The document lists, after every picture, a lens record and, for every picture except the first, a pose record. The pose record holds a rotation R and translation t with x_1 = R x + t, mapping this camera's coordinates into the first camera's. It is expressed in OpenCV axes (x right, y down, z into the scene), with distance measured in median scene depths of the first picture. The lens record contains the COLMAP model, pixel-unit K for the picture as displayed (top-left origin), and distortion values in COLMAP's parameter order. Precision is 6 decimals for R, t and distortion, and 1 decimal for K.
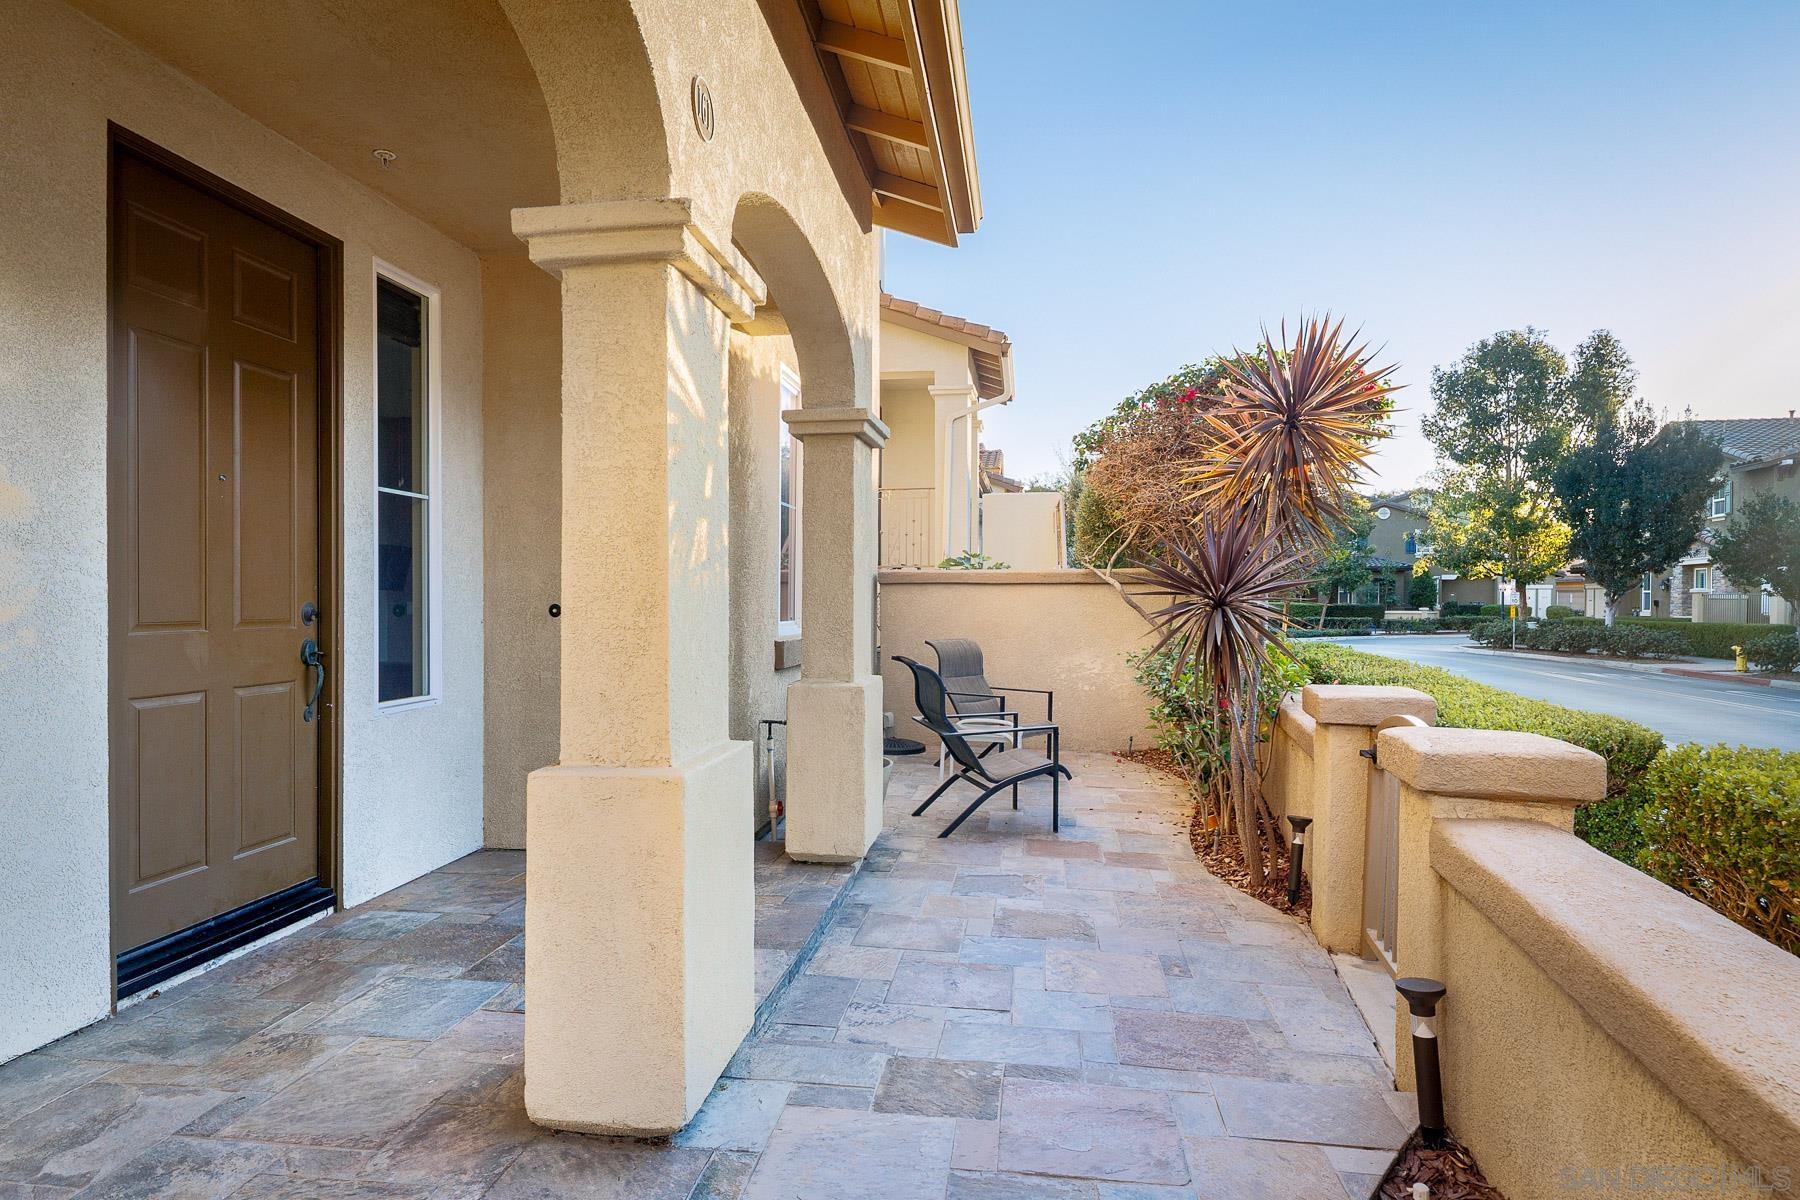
lens RADIAL K [[980.5, 0, 900.0], [0, 980.5, 600.0], [0, 0, 1]] dist [0.000508, 0.000074]
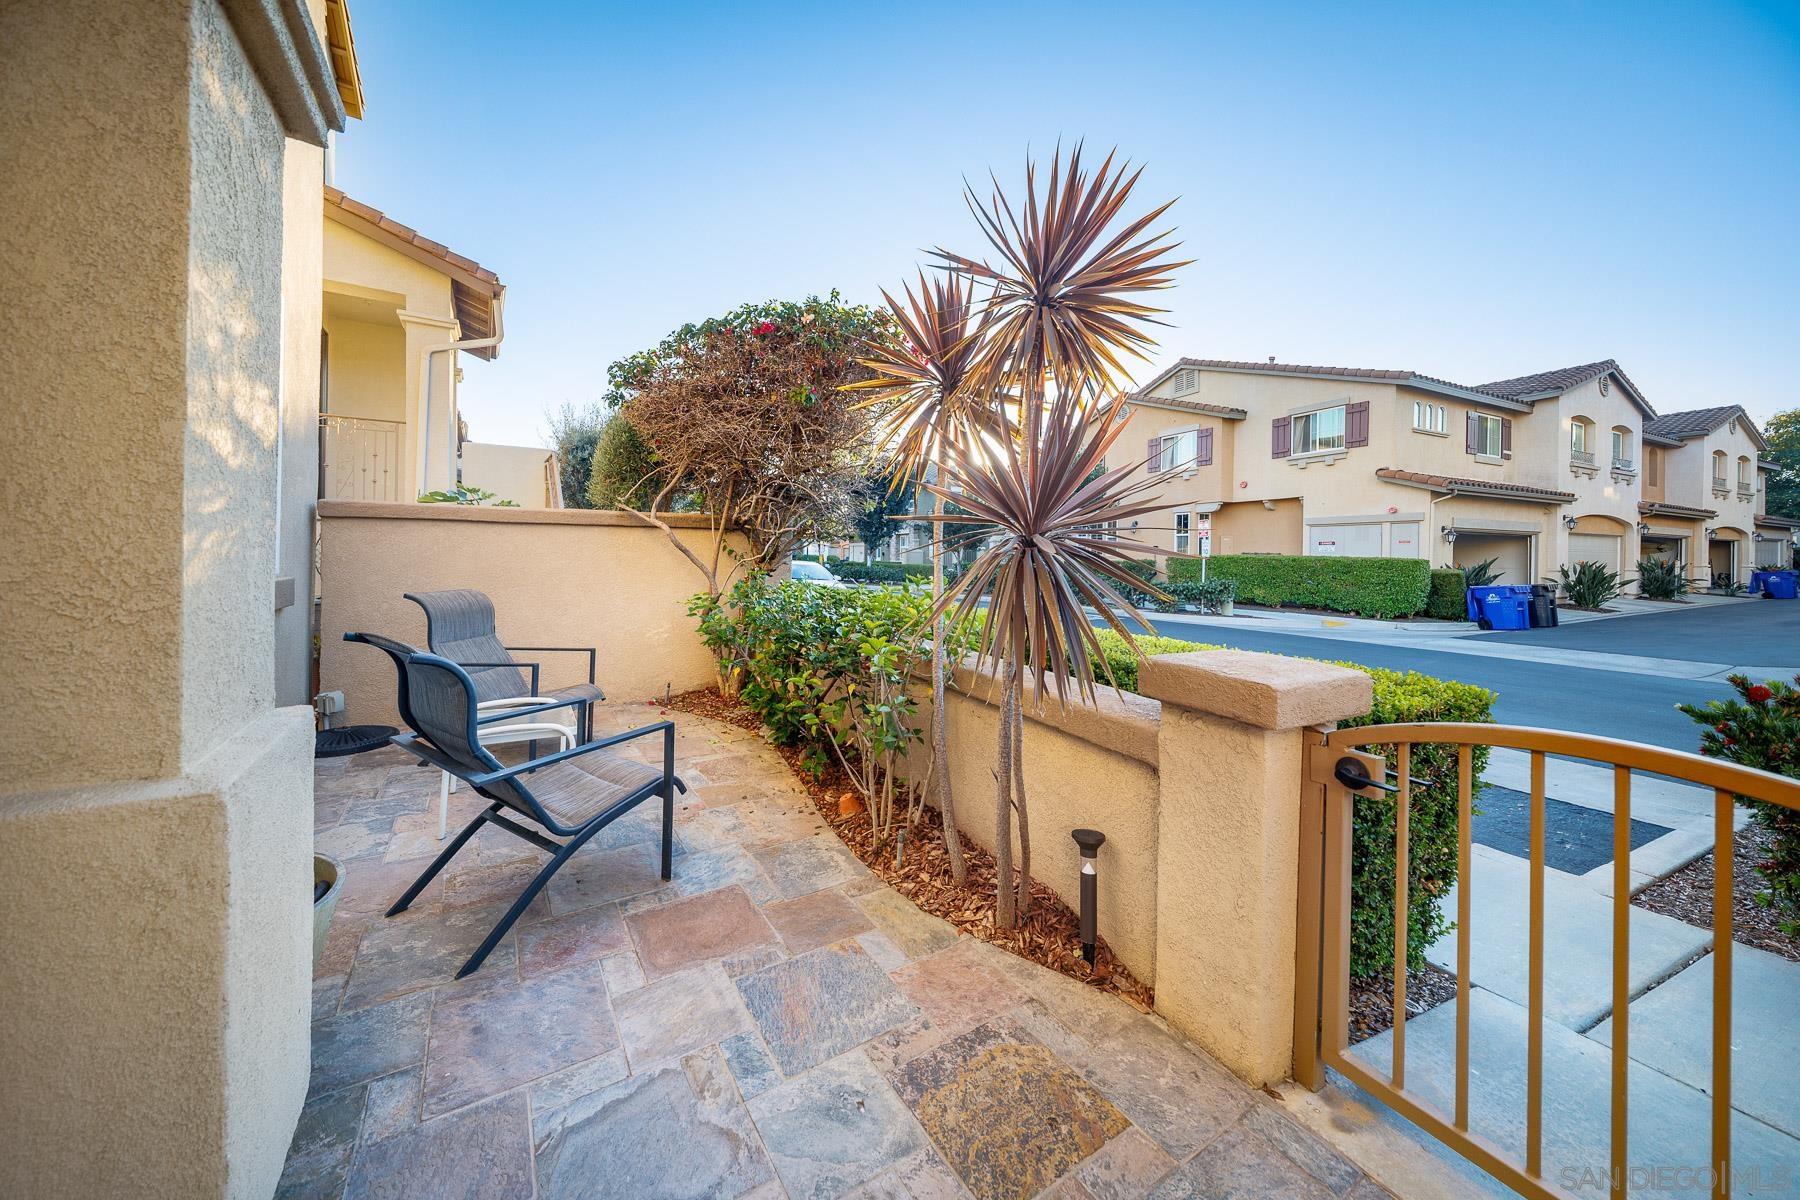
lens RADIAL K [[622.1, 0, 901.7], [0, 622.1, 555.8], [0, 0, 1]] dist [0.005493, 0.000018]
pose [[0.749490, 0.006267, 0.661986, -0.004509], [-0.012719, 0.999907, 0.004934, 0.005495], [-0.661894, -0.012118, 0.749500, 0.390902]]
